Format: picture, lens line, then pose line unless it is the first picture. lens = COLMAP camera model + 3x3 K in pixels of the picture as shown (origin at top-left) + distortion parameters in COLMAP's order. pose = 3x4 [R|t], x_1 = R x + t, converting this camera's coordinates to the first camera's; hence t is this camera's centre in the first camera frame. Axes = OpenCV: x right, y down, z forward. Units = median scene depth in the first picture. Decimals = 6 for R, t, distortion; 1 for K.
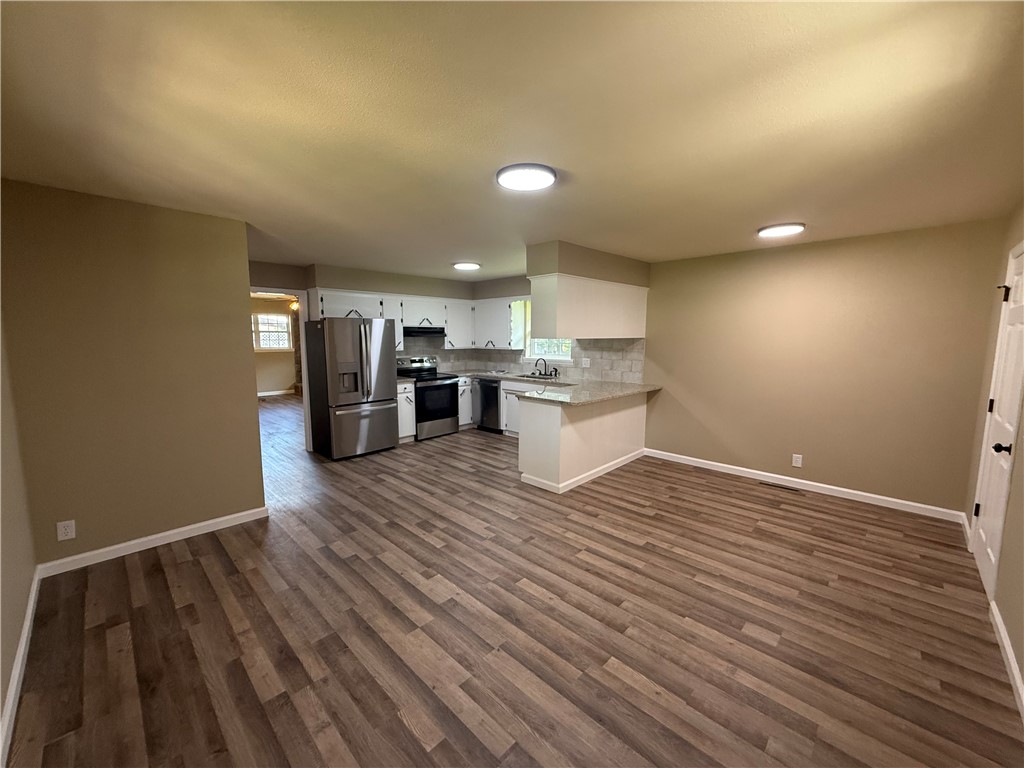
lens RADIAL K [[406.8, 0, 512.0], [0, 406.8, 384.0], [0, 0, 1]] dist [0.000072, -0.000264]
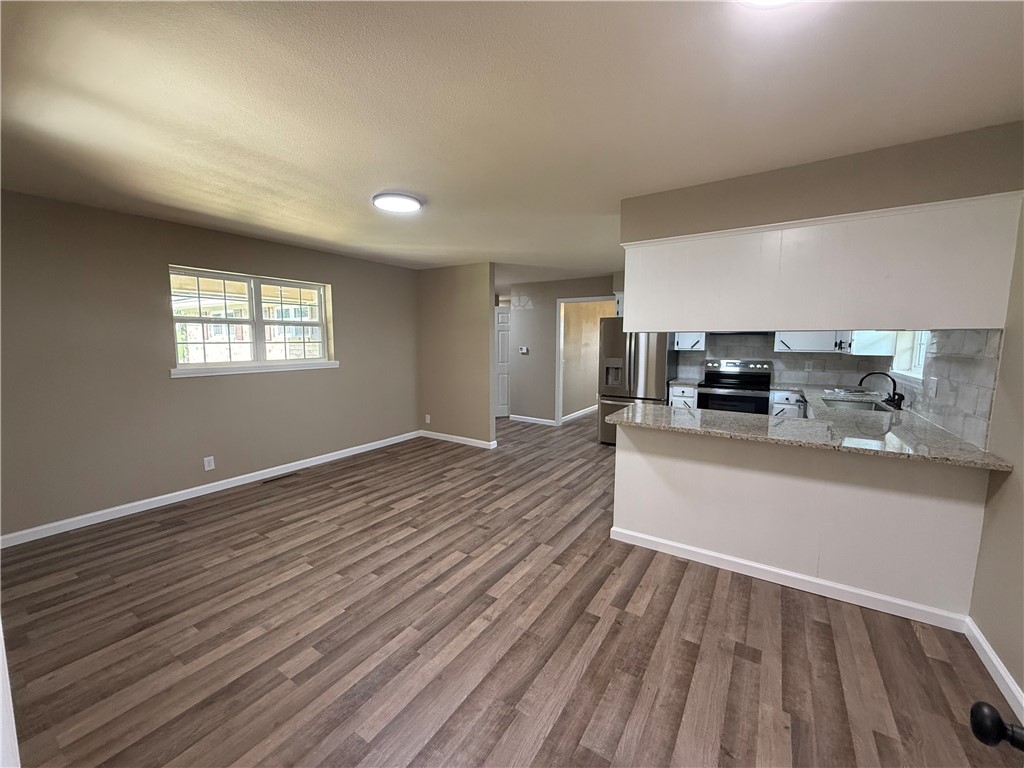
lens RADIAL K [[406.8, 0, 512.0], [0, 406.8, 384.0], [0, 0, 1]] dist [0.000072, -0.000264]
pose [[0.194412, 0.105236, -0.975259, 1.084702], [-0.118897, 0.989426, 0.083063, -0.073493], [0.973687, 0.099807, 0.204869, 0.878314]]
